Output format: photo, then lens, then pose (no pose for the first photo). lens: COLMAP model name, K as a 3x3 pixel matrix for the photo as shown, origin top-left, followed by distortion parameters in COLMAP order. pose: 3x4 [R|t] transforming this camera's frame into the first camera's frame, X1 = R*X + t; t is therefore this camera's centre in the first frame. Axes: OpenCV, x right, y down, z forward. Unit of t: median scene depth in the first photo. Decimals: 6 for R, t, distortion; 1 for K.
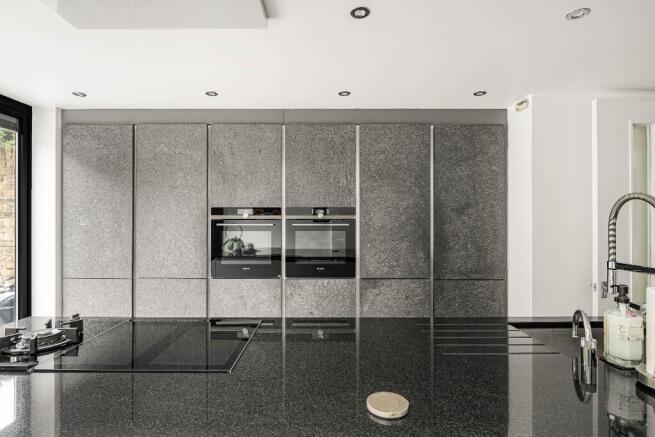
lens RADIAL K [[399.5, 0, 325.9], [0, 399.5, 224.1], [0, 0, 1]] dist [0.008899, 0.002471]
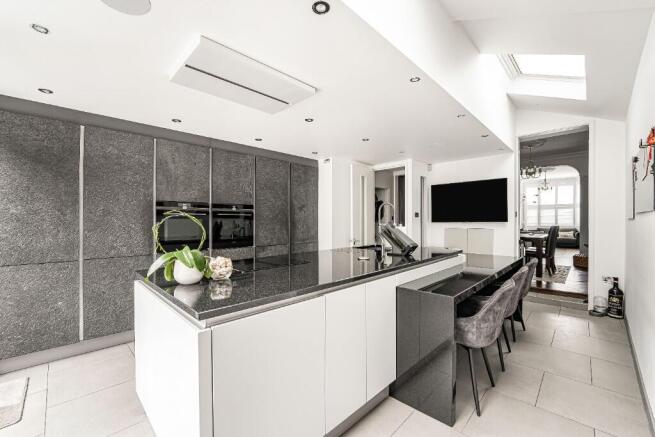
lens RADIAL K [[268.6, 0, 326.0], [0, 268.6, 218.1], [0, 0, 1]] dist [-0.014119, -0.000246]
pose [[0.706246, 0.003240, 0.707959, -0.516472], [-0.011037, 0.999918, 0.006433, 0.003509], [-0.707881, -0.012357, 0.706224, -0.024121]]
